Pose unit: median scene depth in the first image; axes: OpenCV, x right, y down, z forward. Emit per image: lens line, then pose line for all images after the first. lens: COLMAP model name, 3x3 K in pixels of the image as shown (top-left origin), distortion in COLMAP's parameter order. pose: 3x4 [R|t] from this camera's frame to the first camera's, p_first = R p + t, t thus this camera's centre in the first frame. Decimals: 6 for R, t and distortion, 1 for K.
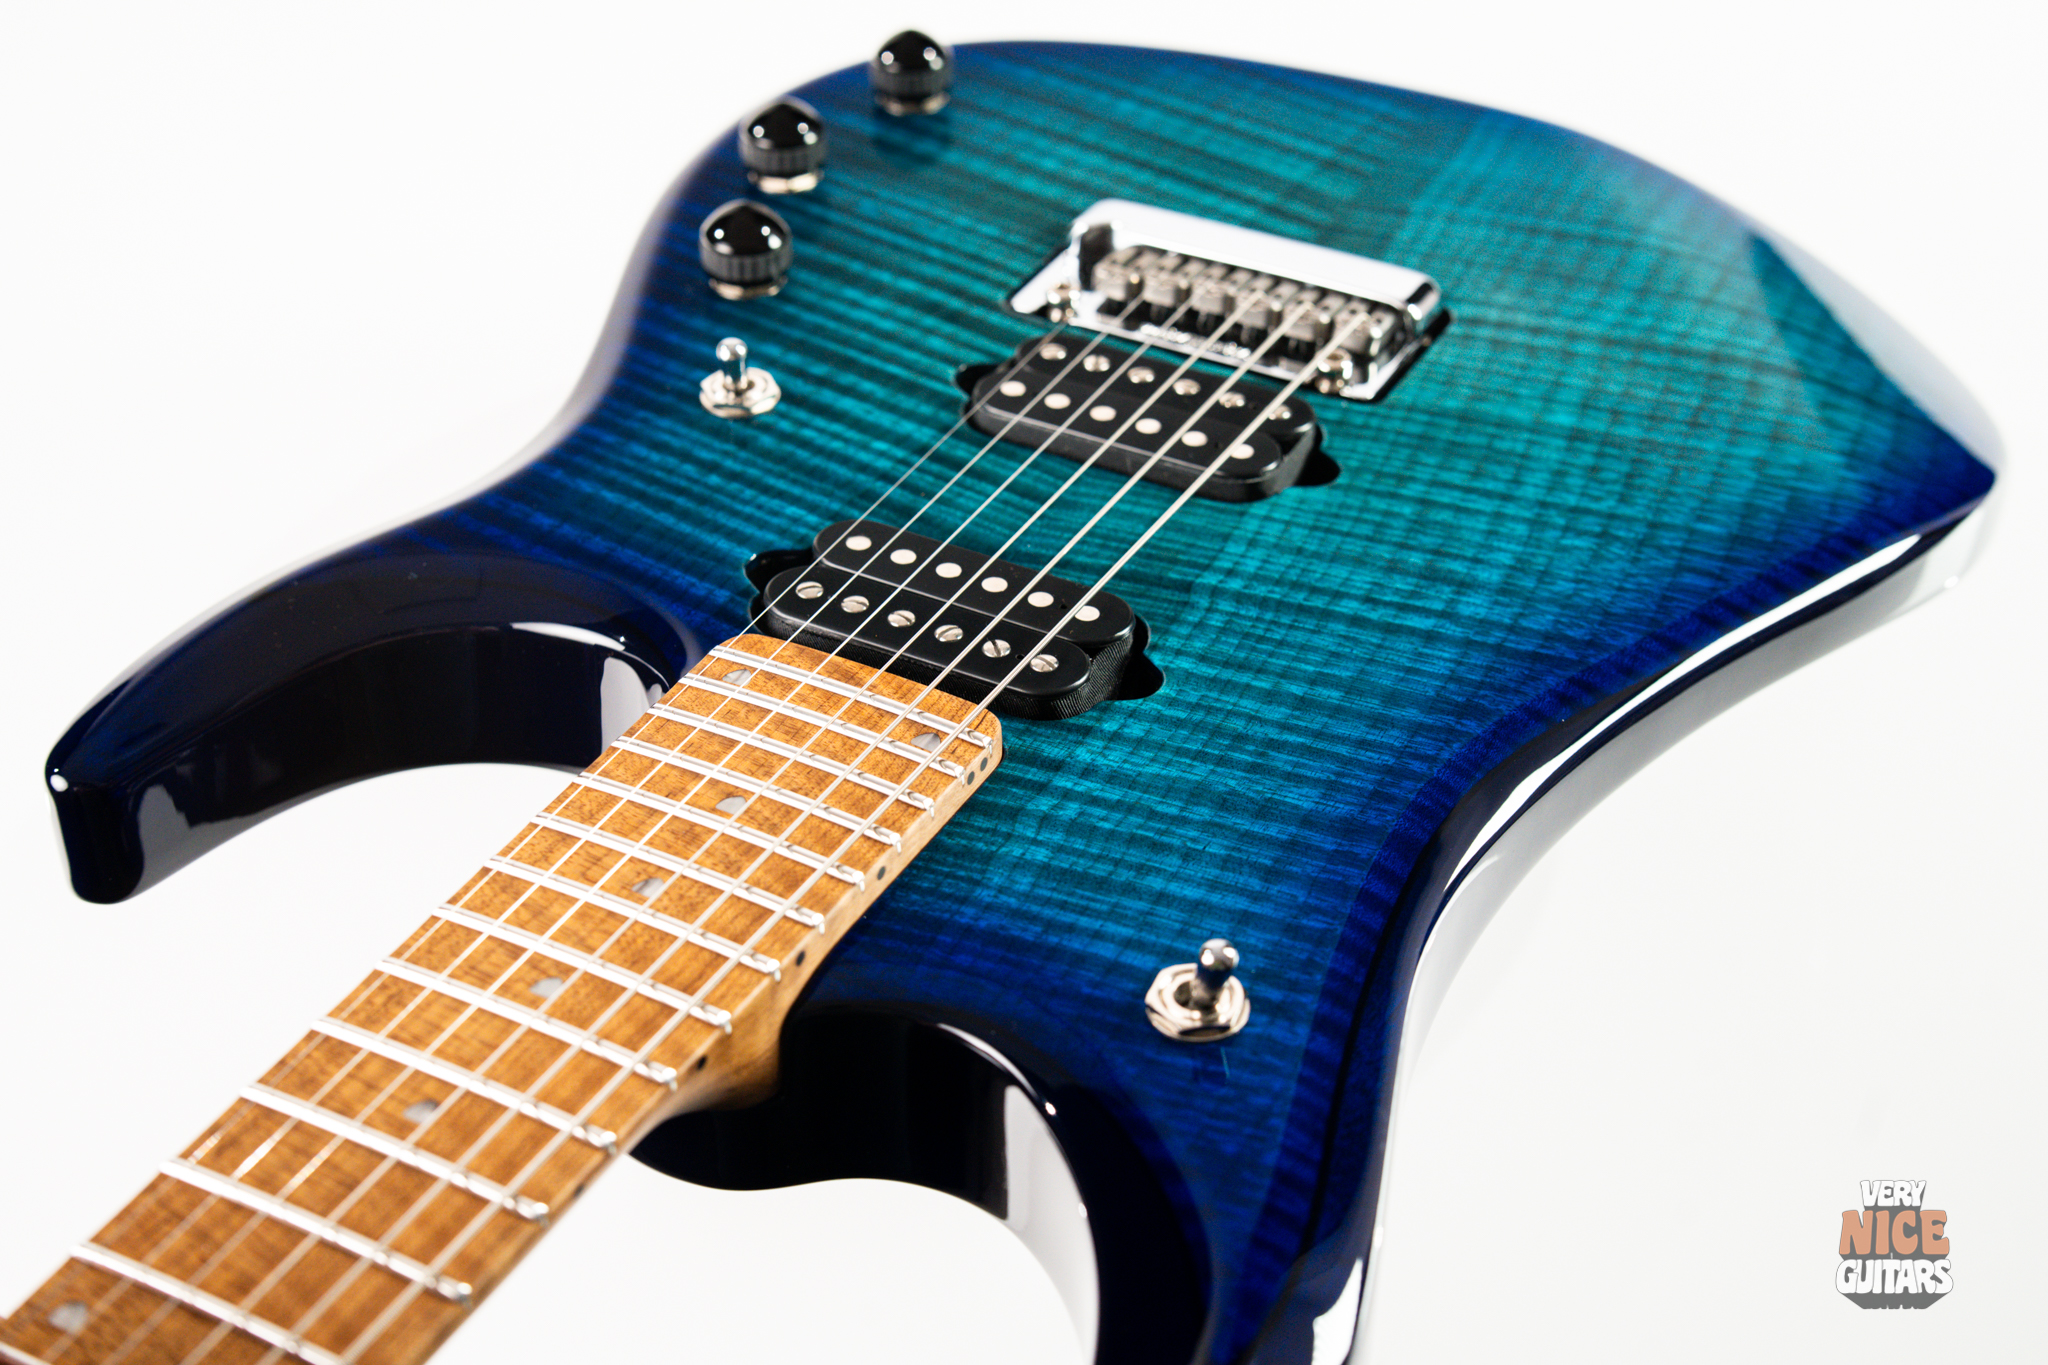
lens RADIAL K [[2926.8, 0, 1024.0], [0, 2926.8, 682.1], [0, 0, 1]] dist [0.046350, 0.000000]
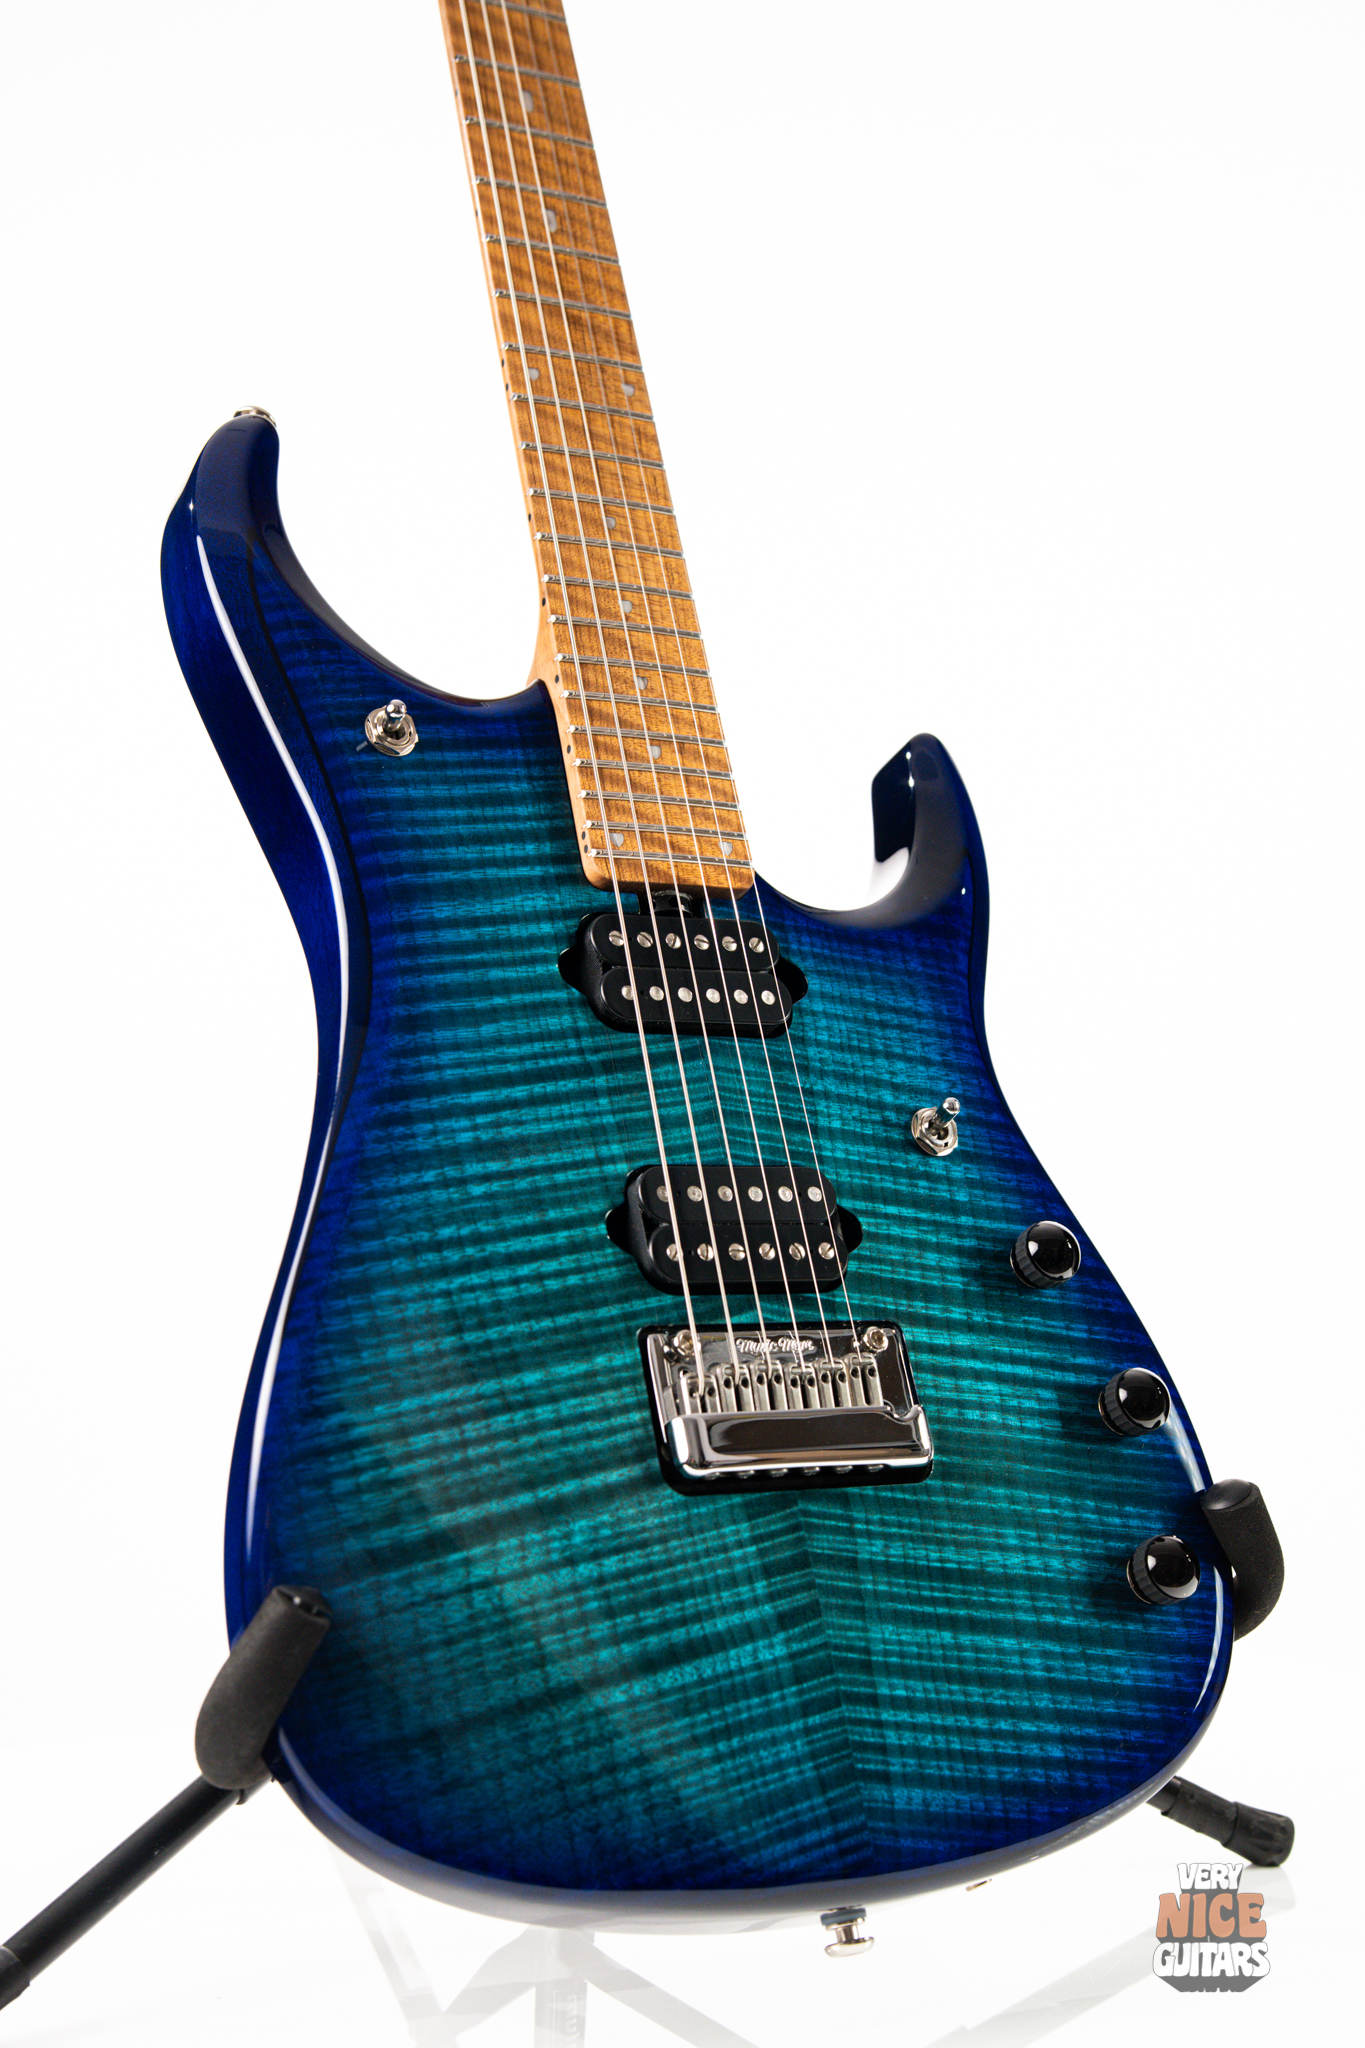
lens RADIAL K [[2926.8, 0, 681.4], [0, 2926.8, 1004.8], [0, 0, 1]] dist [0.046350, 0.000000]
pose [[-0.667484, 0.387095, -0.636100, 0.951713], [-0.724714, -0.141490, 0.674367, -1.046484], [0.171042, 0.911119, 0.374975, 0.385195]]
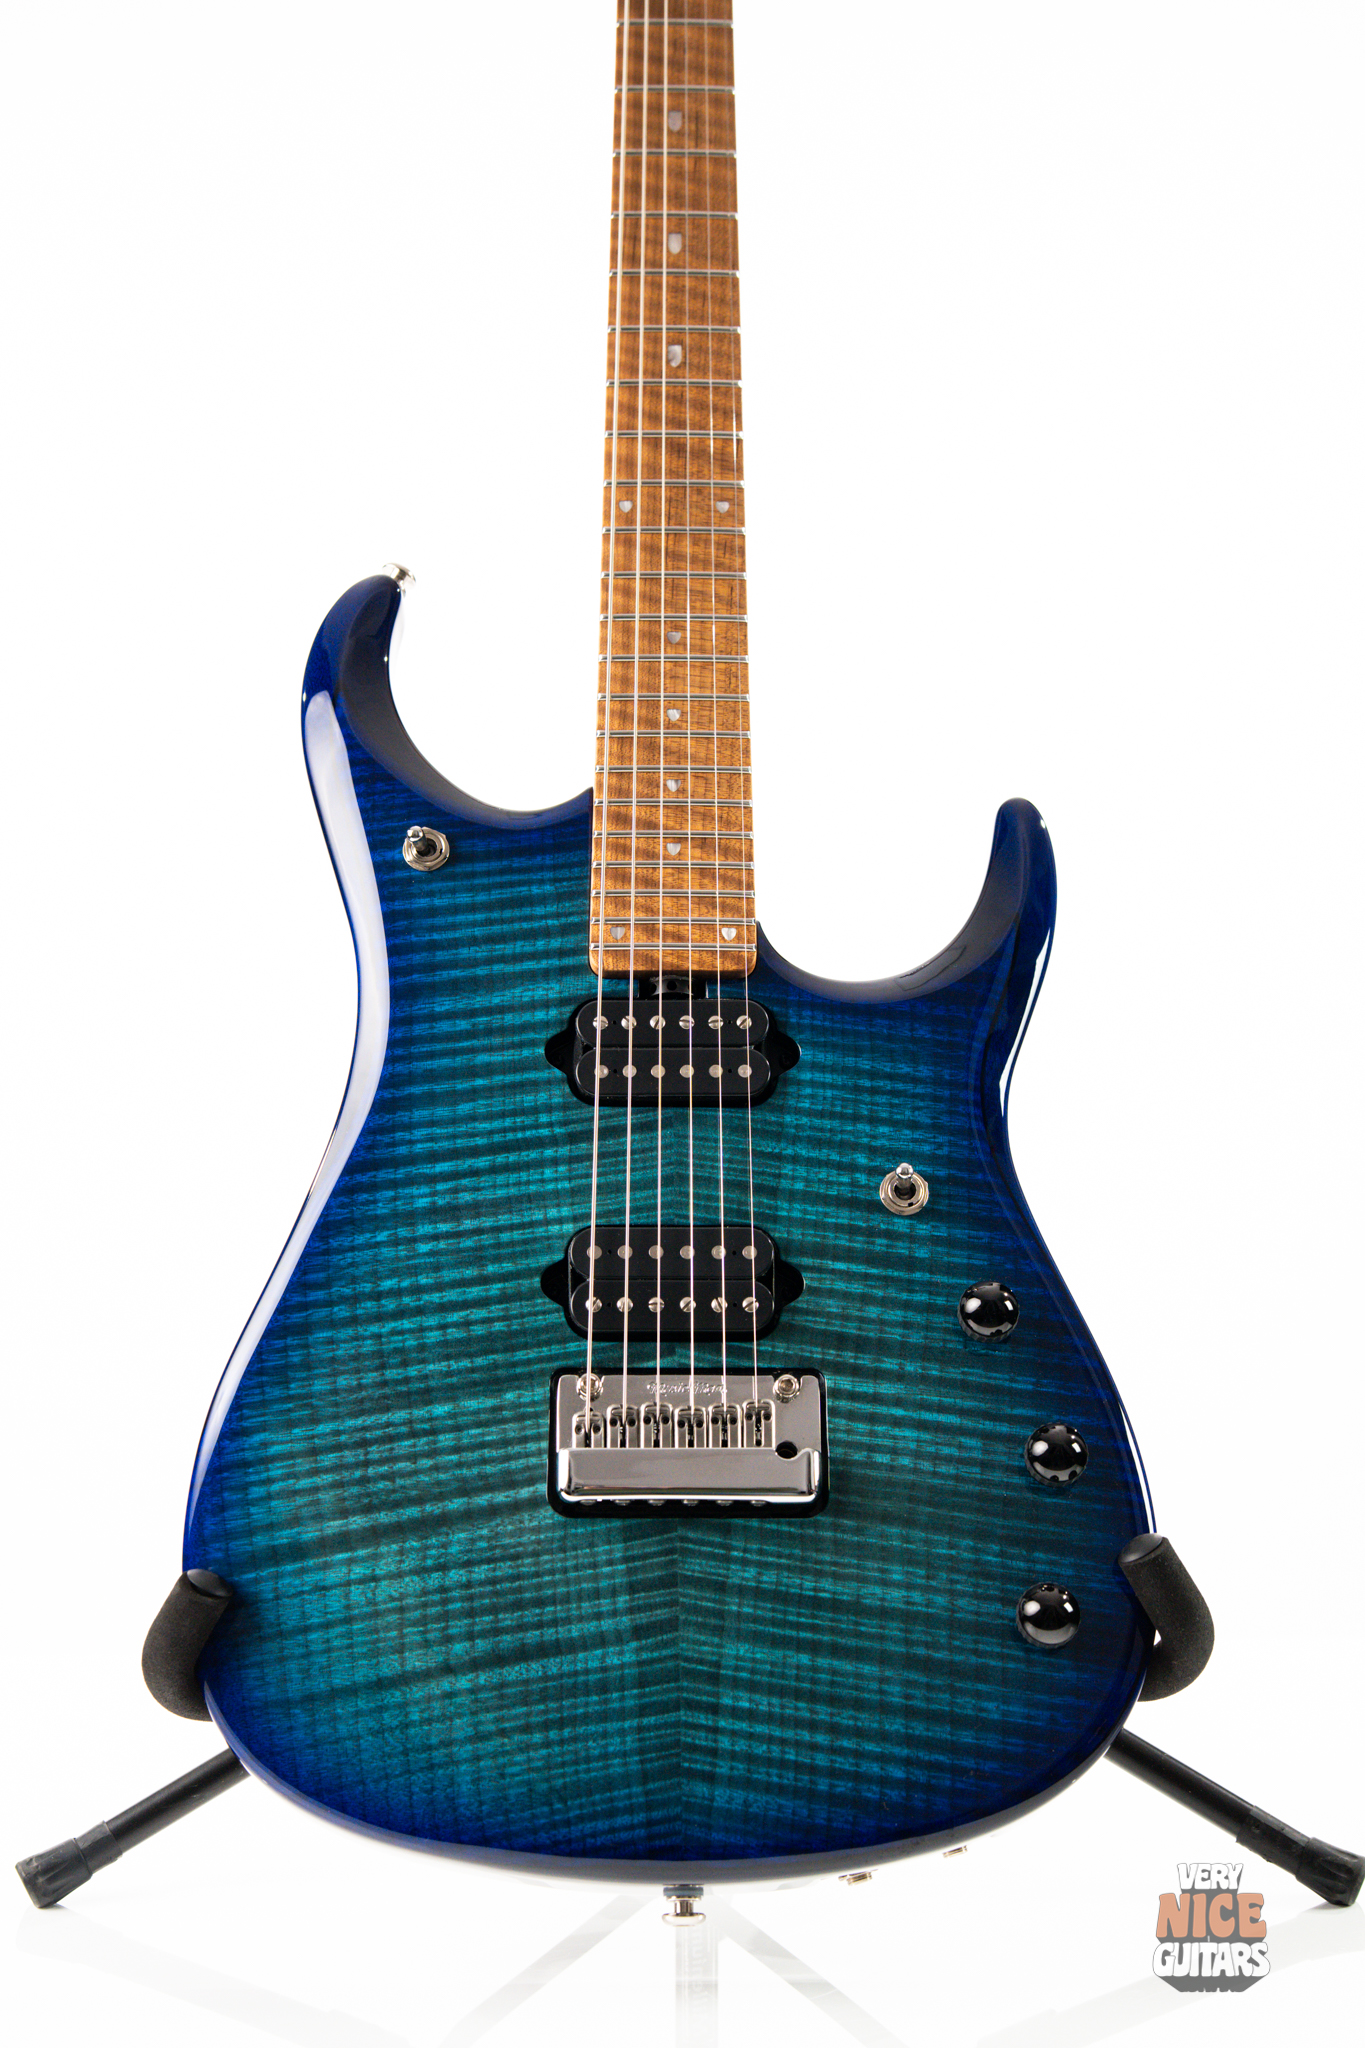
lens RADIAL K [[2926.8, 0, 654.2], [0, 2926.8, 980.2], [0, 0, 1]] dist [0.046350, 0.000000]
pose [[-0.882989, 0.425816, -0.197512, 0.308966], [-0.297174, -0.181410, 0.937432, -1.630421], [0.363343, 0.886437, 0.286724, 0.404806]]
